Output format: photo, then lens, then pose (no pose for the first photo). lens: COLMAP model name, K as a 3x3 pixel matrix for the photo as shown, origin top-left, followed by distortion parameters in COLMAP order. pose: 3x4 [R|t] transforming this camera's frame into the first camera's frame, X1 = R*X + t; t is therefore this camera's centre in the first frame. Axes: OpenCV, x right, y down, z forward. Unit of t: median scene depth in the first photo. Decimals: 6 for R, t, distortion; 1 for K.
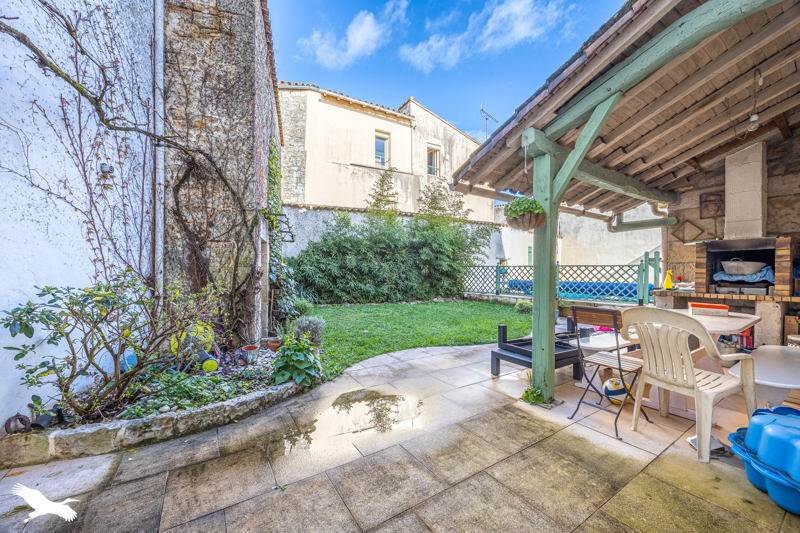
lens RADIAL K [[305.8, 0, 405.5], [0, 305.8, 261.2], [0, 0, 1]] dist [-0.009572, 0.000003]
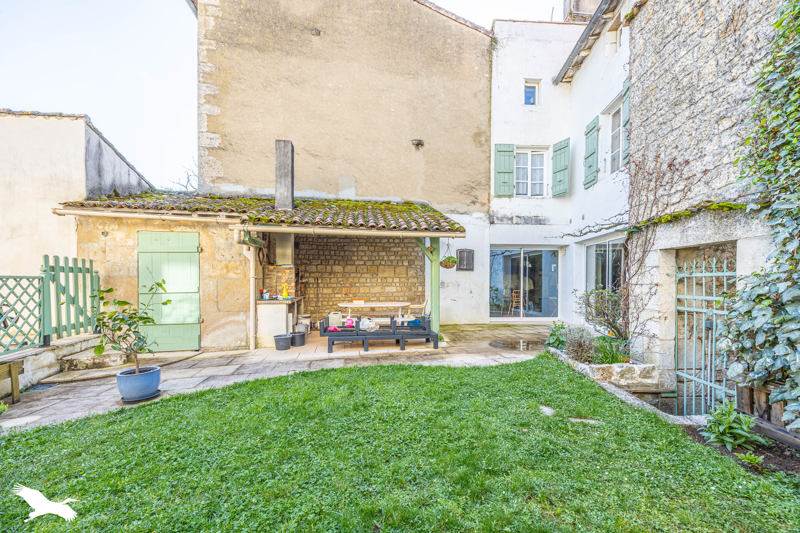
lens RADIAL K [[310.0, 0, 399.6], [0, 310.0, 283.7], [0, 0, 1]] dist [-0.009590, 0.000098]
pose [[-0.906722, -0.000799, 0.421727, -0.066095], [-0.007877, 0.999856, -0.015042, 0.021128], [-0.421655, -0.016961, -0.906598, 0.918946]]
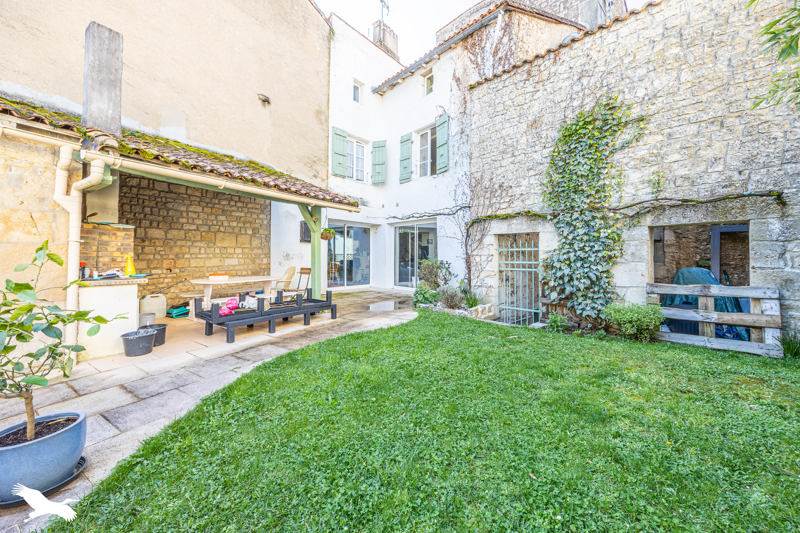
lens RADIAL K [[315.4, 0, 398.2], [0, 315.4, 248.3], [0, 0, 1]] dist [-0.000068, -0.000076]
pose [[-0.920567, -0.012061, -0.390398, 0.239388], [0.006914, 0.998863, -0.047162, 0.029168], [0.390523, -0.046115, -0.919438, 0.964215]]
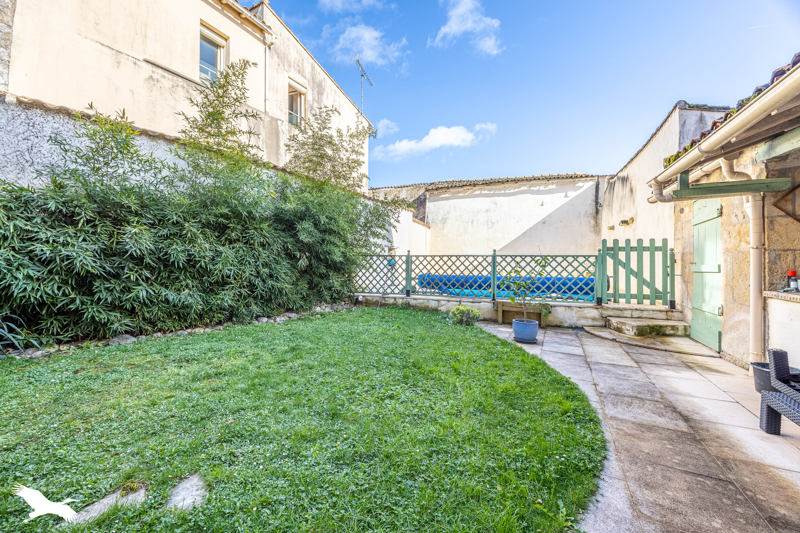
lens RADIAL K [[305.8, 0, 405.5], [0, 305.8, 261.2], [0, 0, 1]] dist [-0.009572, 0.000003]
pose [[0.870712, 0.004481, 0.491773, -0.054826], [-0.017872, 0.999586, 0.022535, 0.013799], [-0.491469, -0.028410, 0.870432, 0.402908]]
